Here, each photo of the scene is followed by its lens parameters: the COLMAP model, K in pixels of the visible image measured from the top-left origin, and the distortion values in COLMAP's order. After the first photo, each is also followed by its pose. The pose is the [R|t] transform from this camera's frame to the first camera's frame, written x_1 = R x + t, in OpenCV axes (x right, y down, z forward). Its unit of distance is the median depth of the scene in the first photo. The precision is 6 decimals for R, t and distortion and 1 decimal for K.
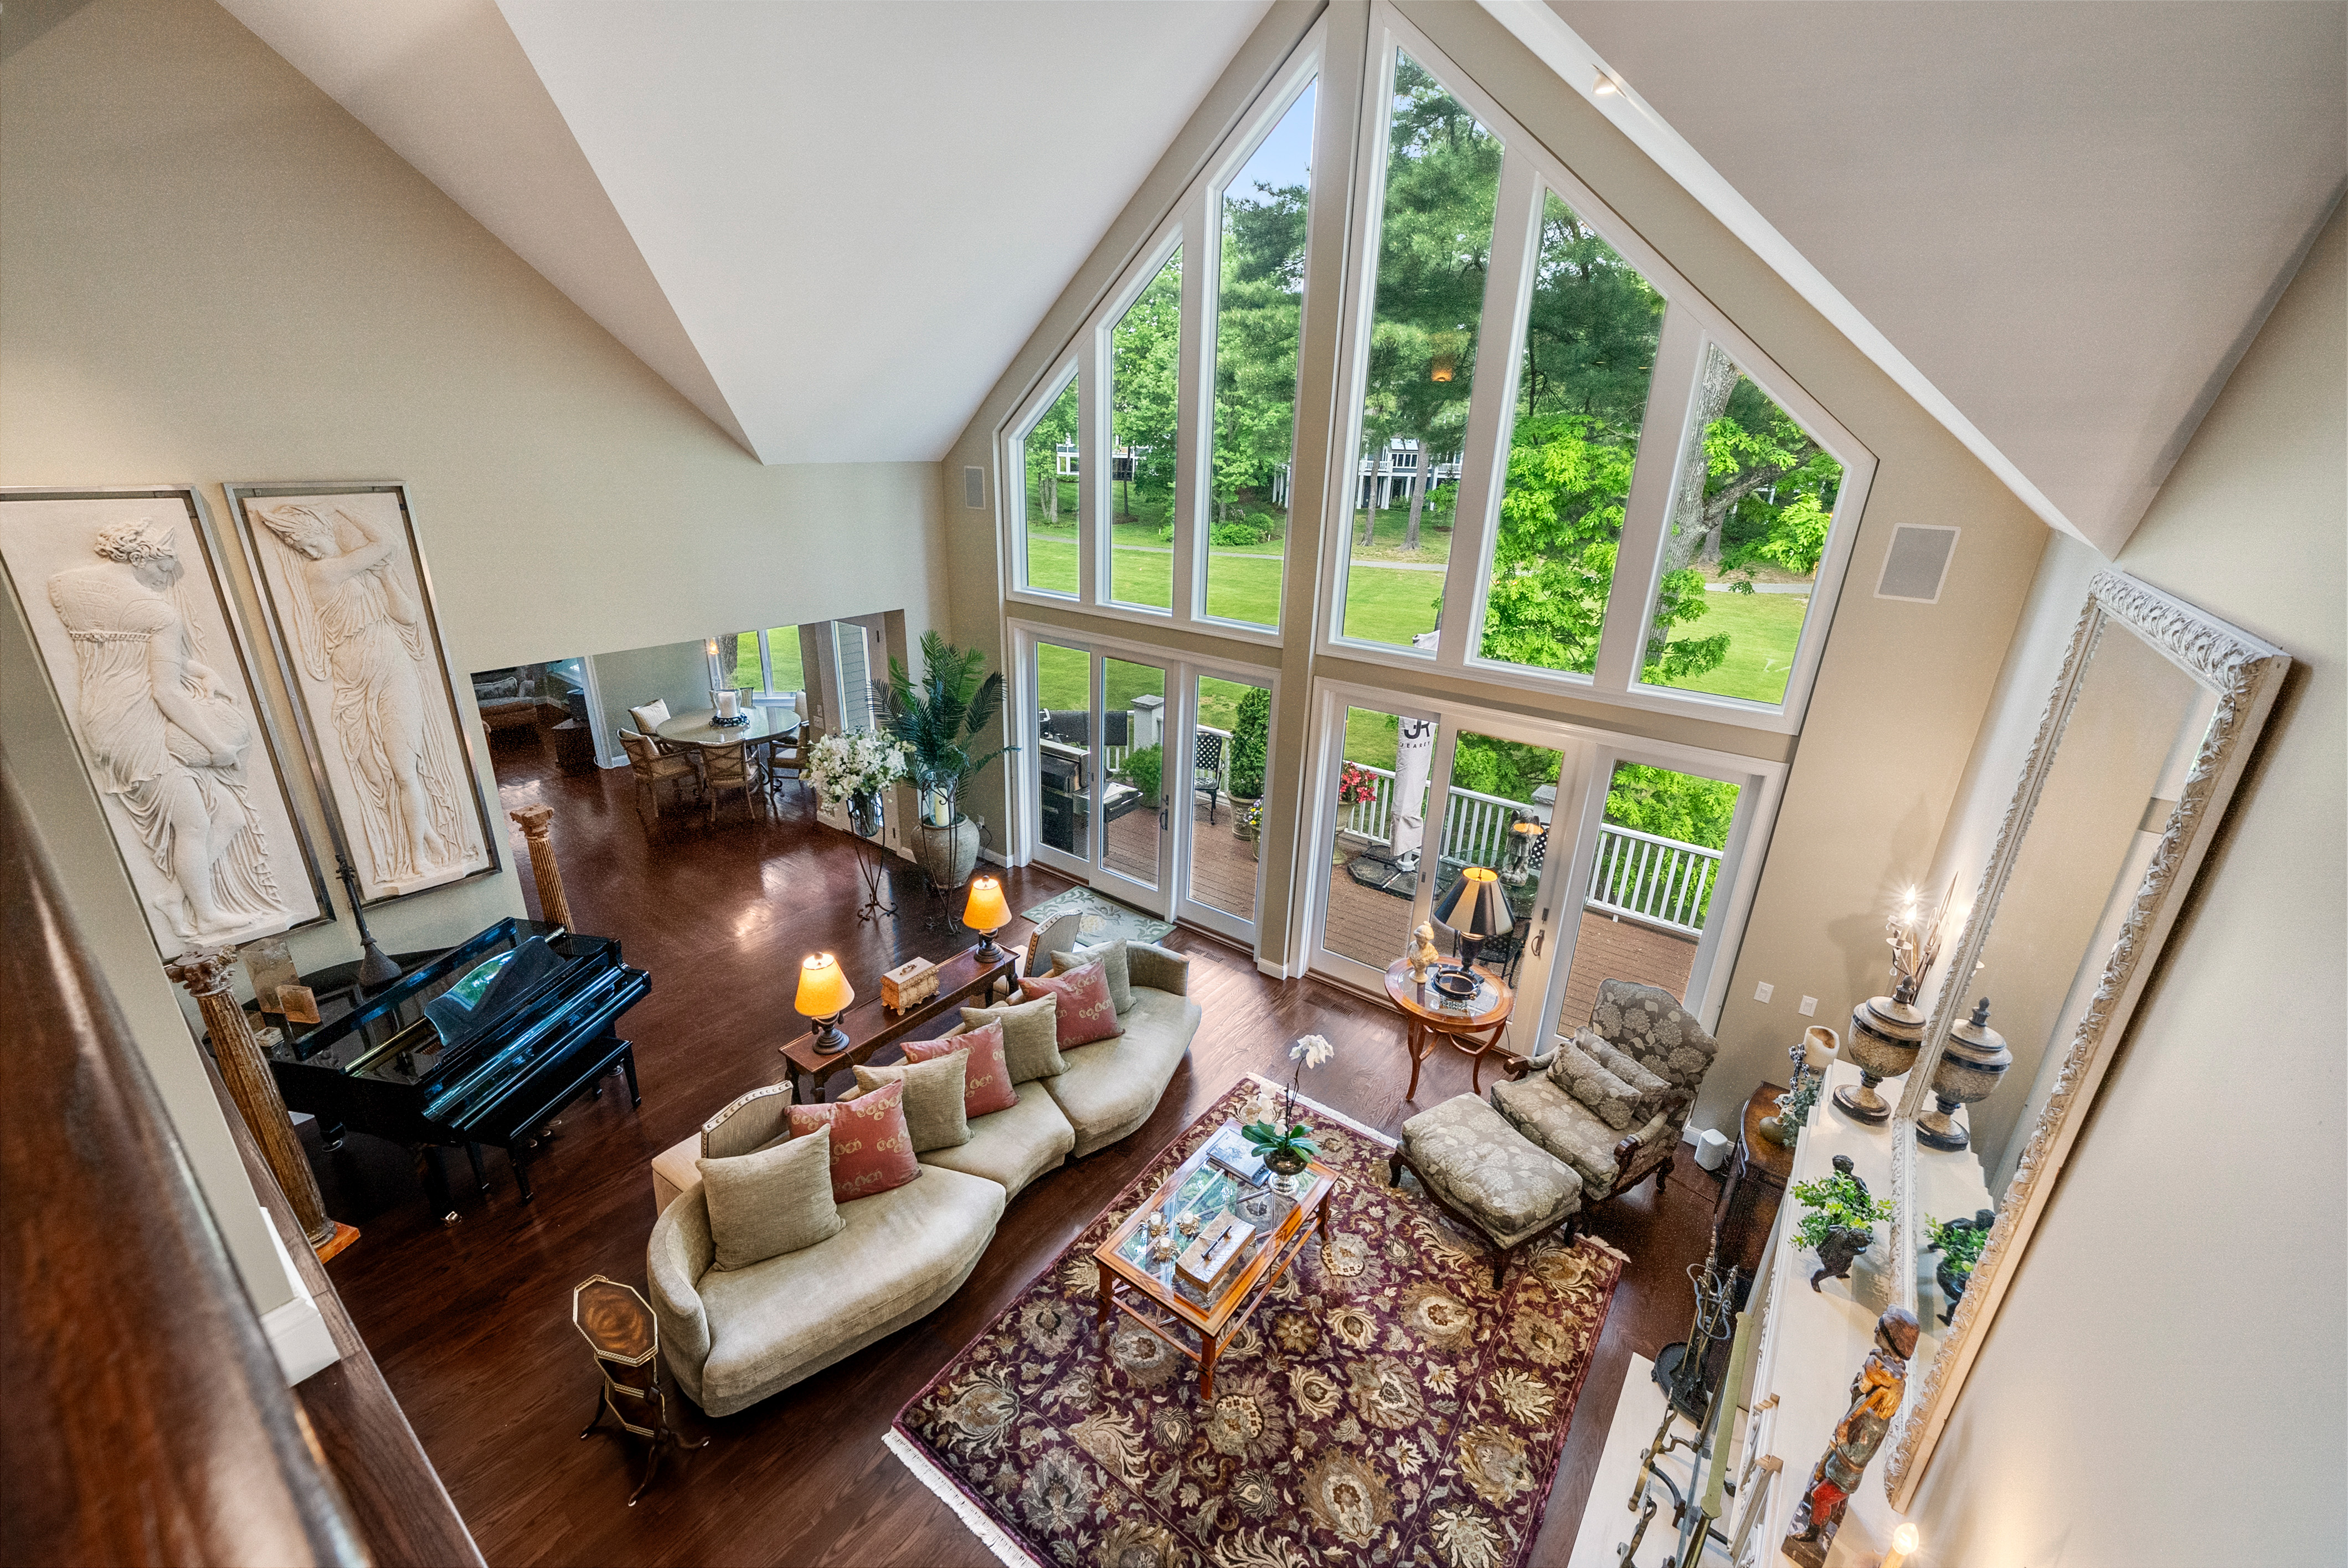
lens RADIAL K [[931.1, 0, 1164.9], [0, 931.1, 781.5], [0, 0, 1]] dist [-0.000261, 0.000501]
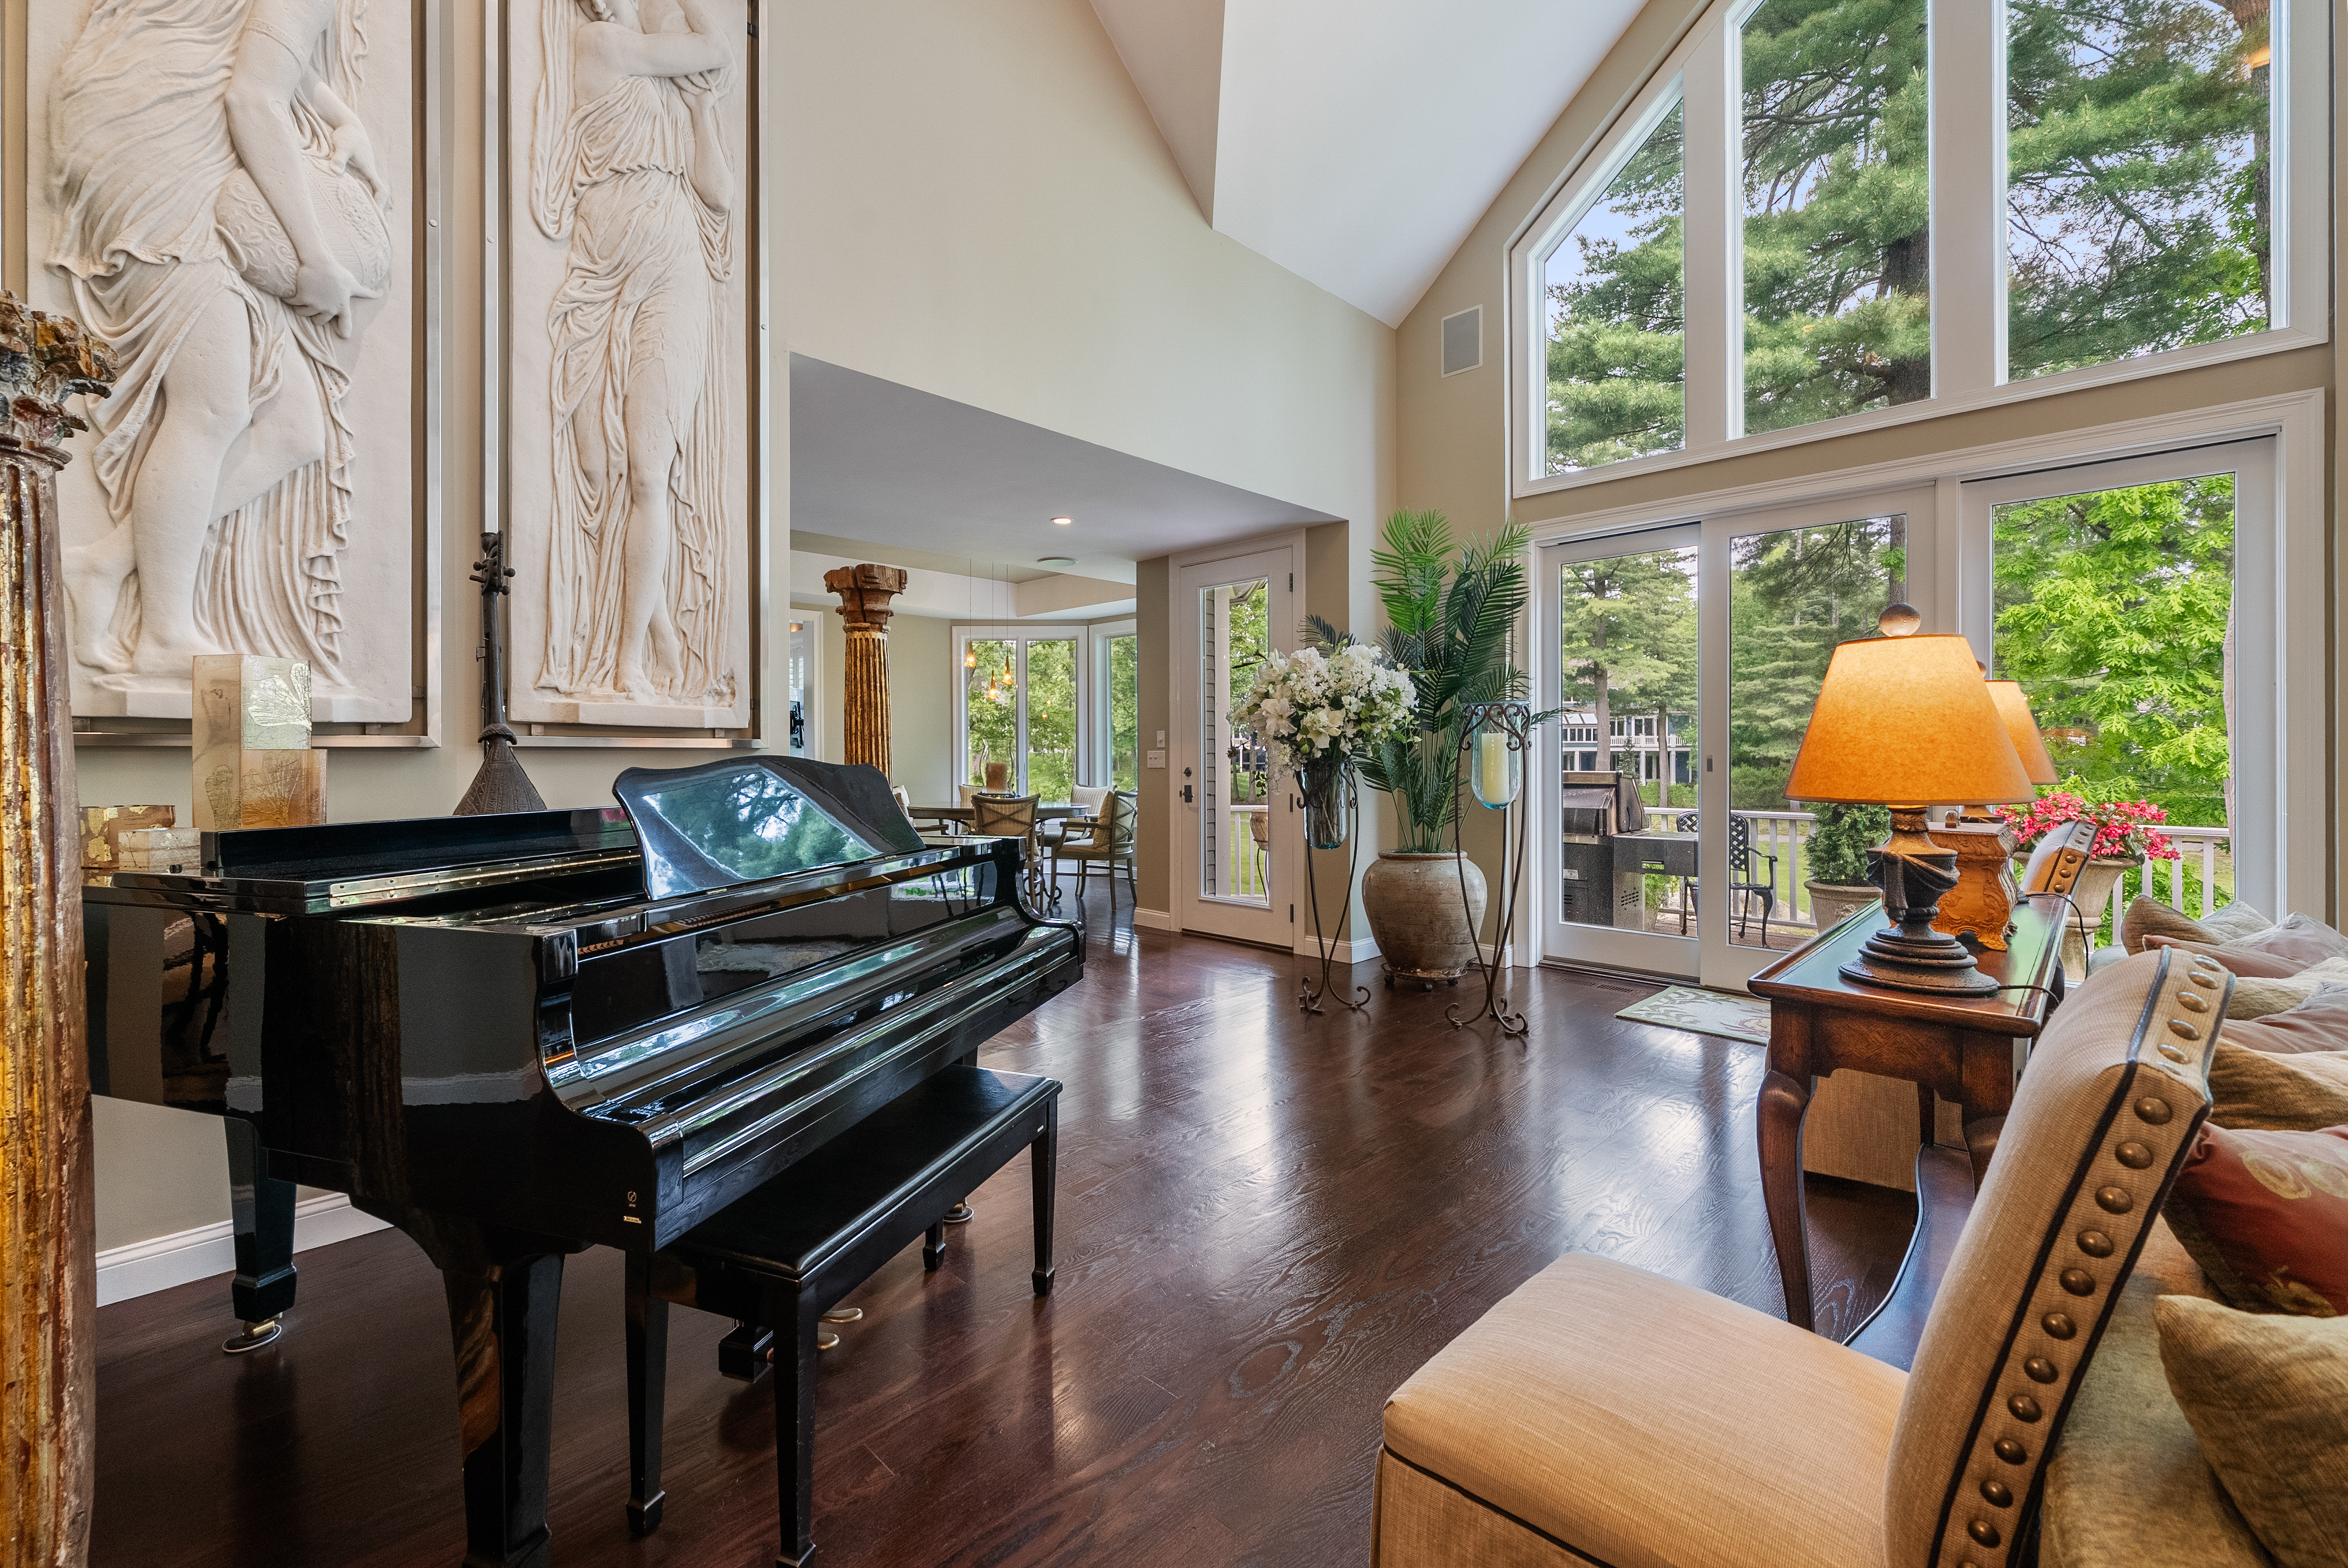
lens RADIAL K [[959.5, 0, 1129.6], [0, 959.5, 751.1], [0, 0, 1]] dist [-0.001515, 0.000196]
pose [[0.988009, -0.031310, -0.151186, -0.621720], [-0.024169, 0.935783, -0.351746, 0.371768], [0.152490, 0.351182, 0.923806, 0.784768]]
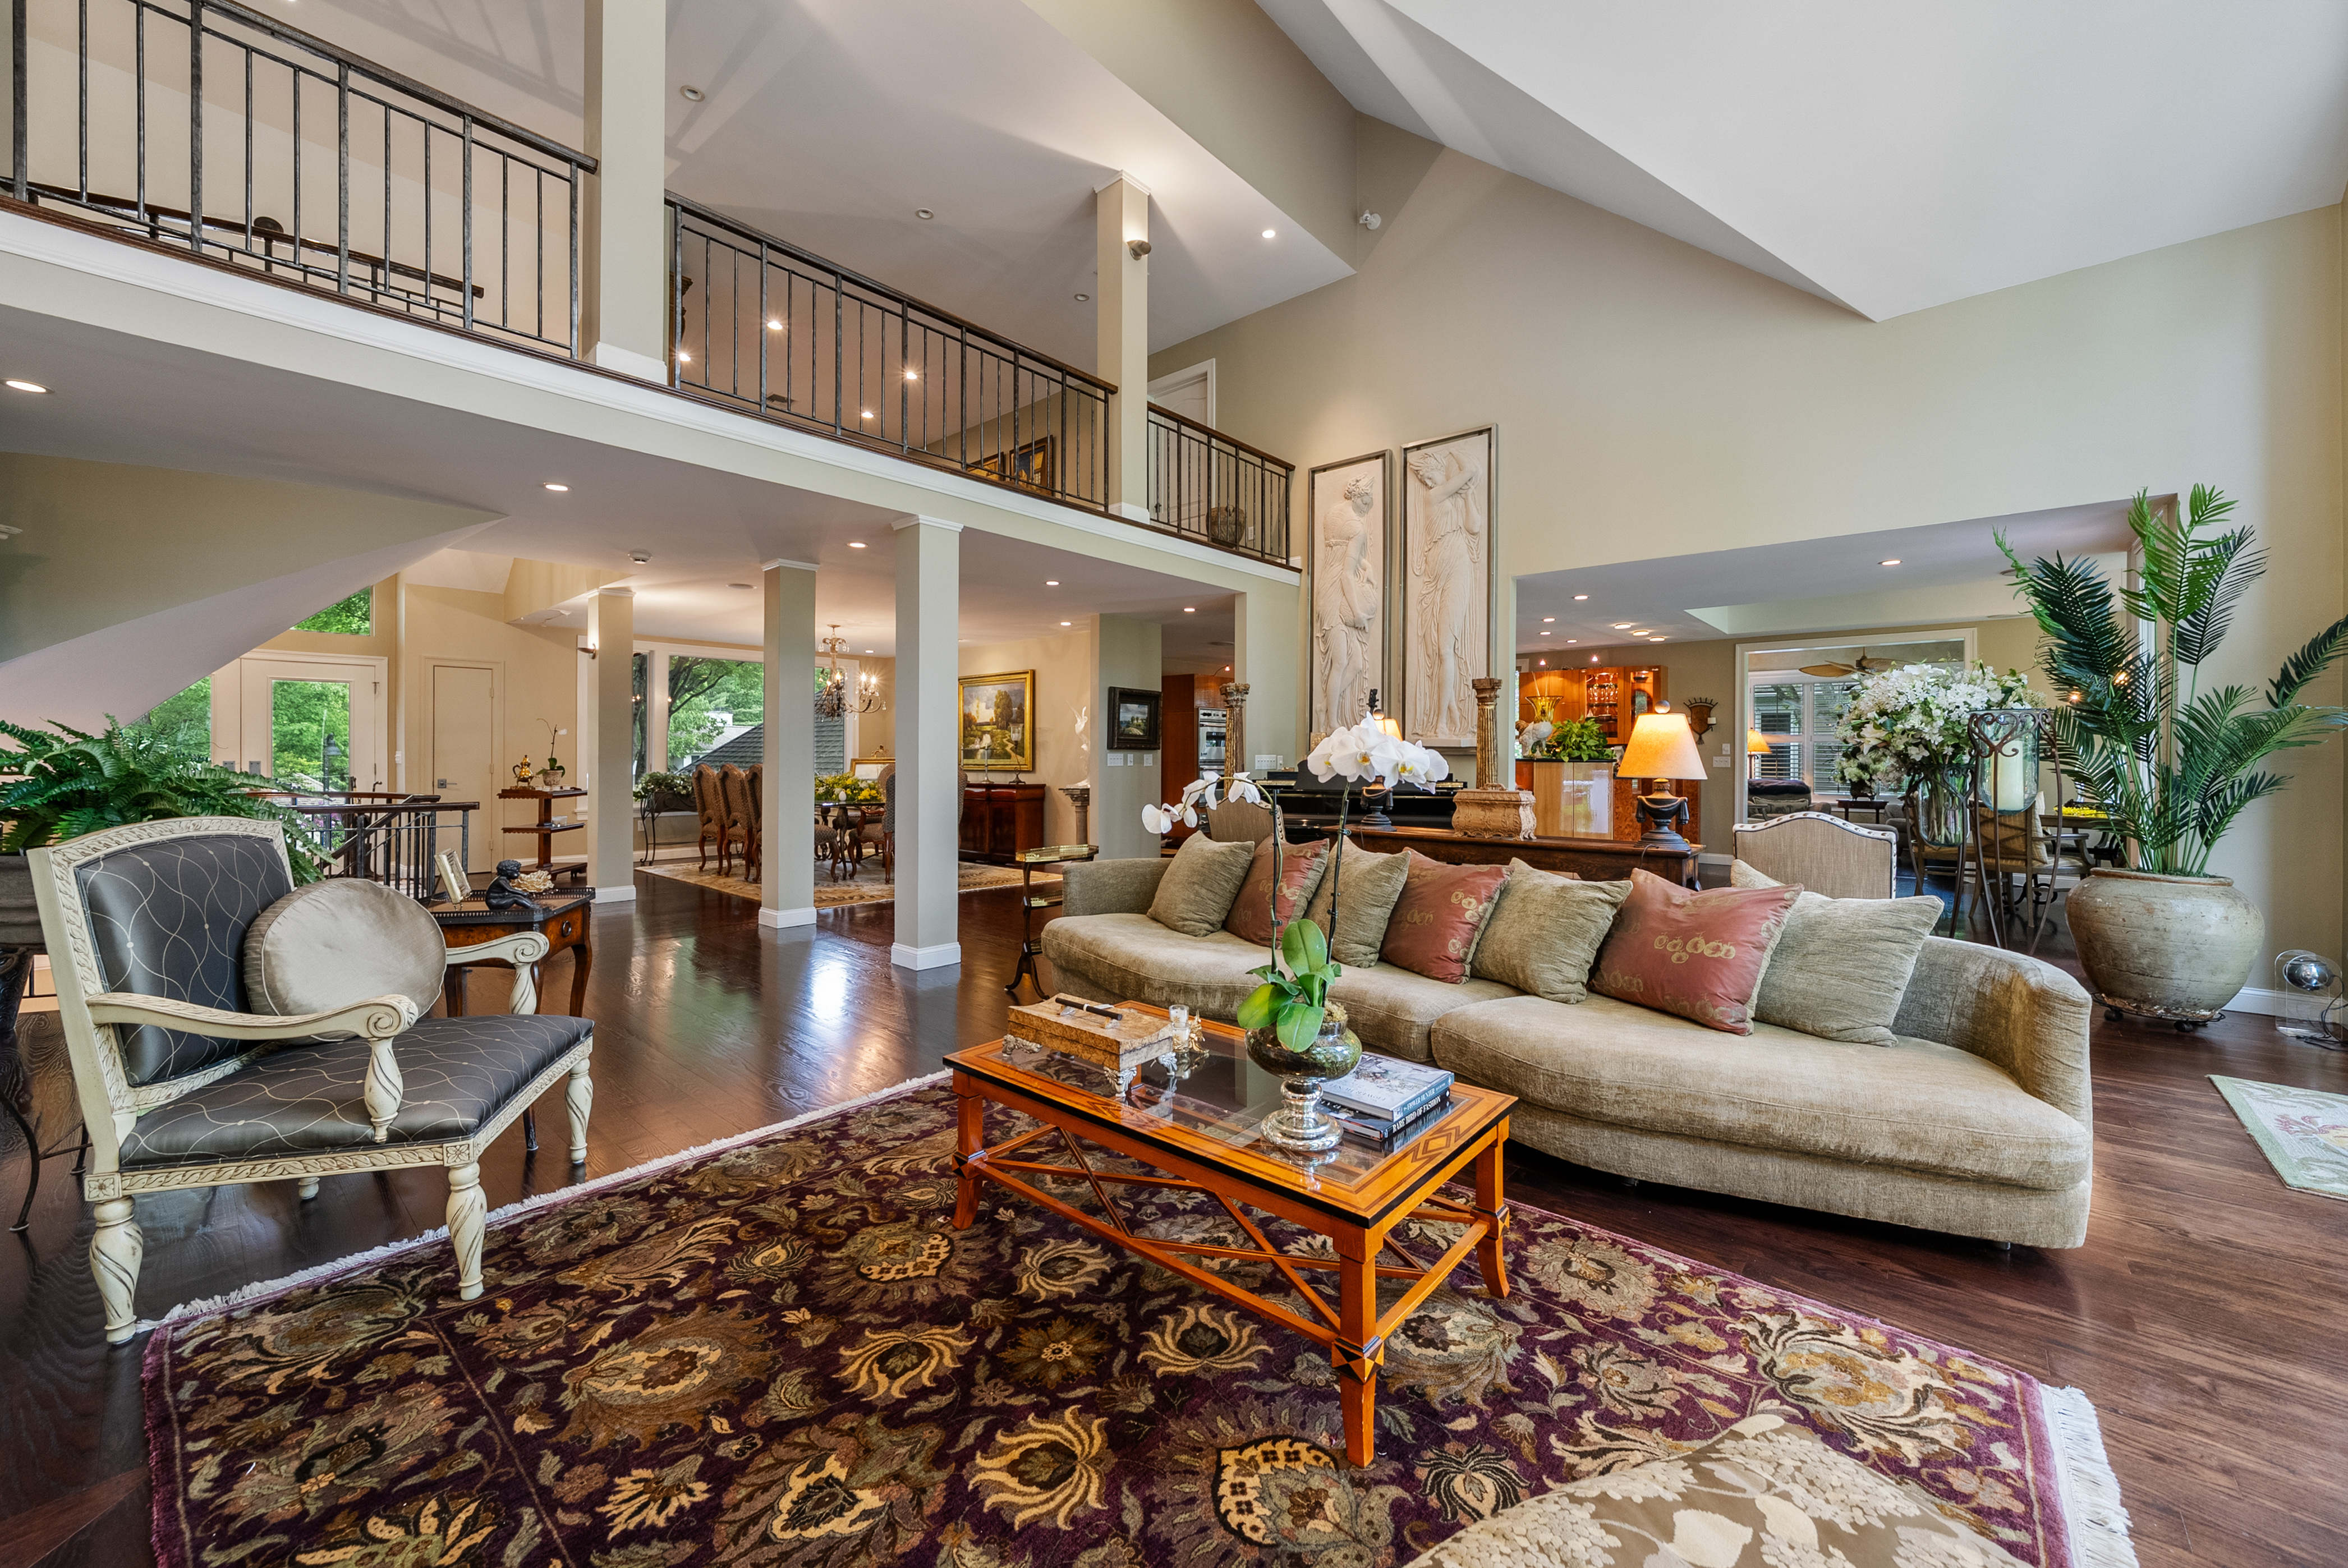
lens RADIAL K [[894.9, 0, 1163.9], [0, 894.9, 756.3], [0, 0, 1]] dist [-0.000668, -0.000102]
pose [[-0.078074, -0.027158, -0.996578, 0.545526], [-0.352920, 0.935651, 0.002151, 0.327986], [0.932391, 0.351880, -0.082635, 0.992529]]
